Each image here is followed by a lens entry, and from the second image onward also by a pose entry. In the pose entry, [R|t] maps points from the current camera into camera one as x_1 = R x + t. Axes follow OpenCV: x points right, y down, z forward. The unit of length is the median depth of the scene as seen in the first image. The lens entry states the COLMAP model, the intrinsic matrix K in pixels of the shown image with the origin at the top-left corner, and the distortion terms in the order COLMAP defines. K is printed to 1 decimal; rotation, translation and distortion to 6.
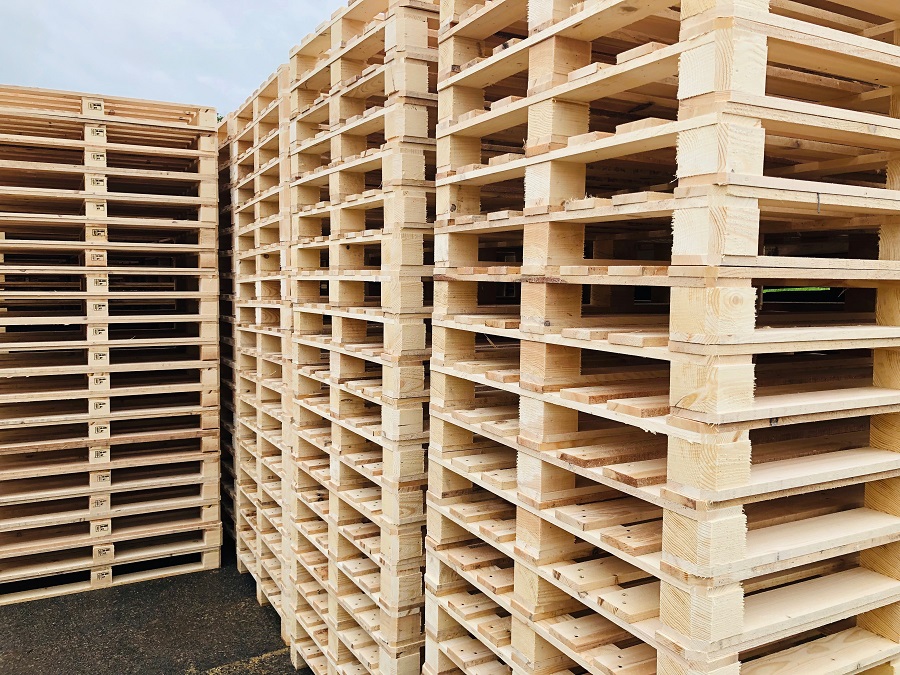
lens RADIAL K [[735.4, 0, 445.7], [0, 735.4, 331.0], [0, 0, 1]] dist [0.009997, 0.008622]
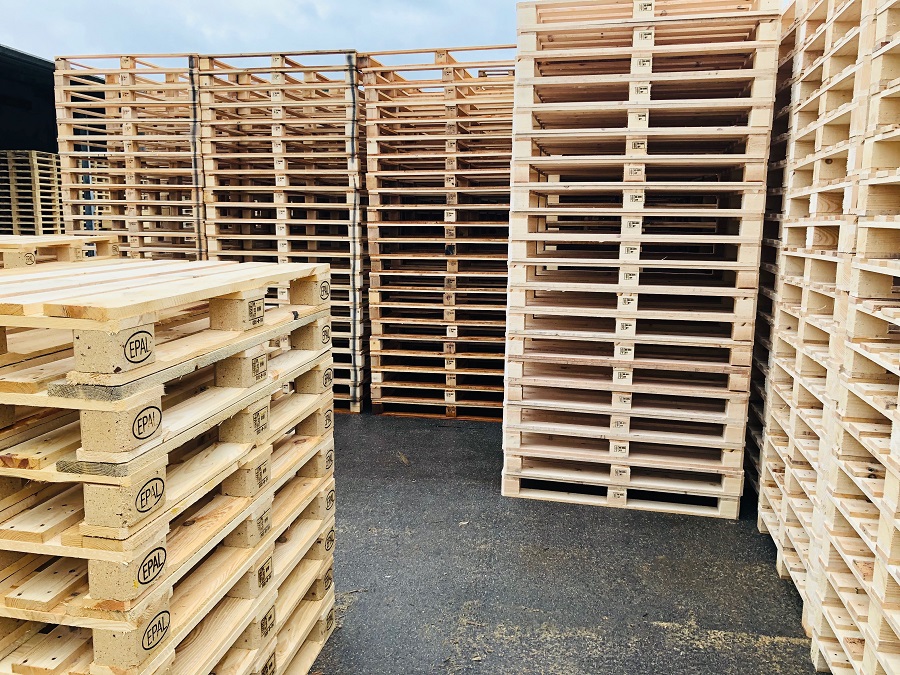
lens RADIAL K [[735.4, 0, 445.7], [0, 735.4, 331.0], [0, 0, 1]] dist [0.009997, 0.008622]
pose [[0.754498, 0.106038, -0.647680, -0.017873], [-0.047845, 0.993122, 0.106859, 0.014470], [0.654556, -0.049636, 0.754382, 0.108556]]
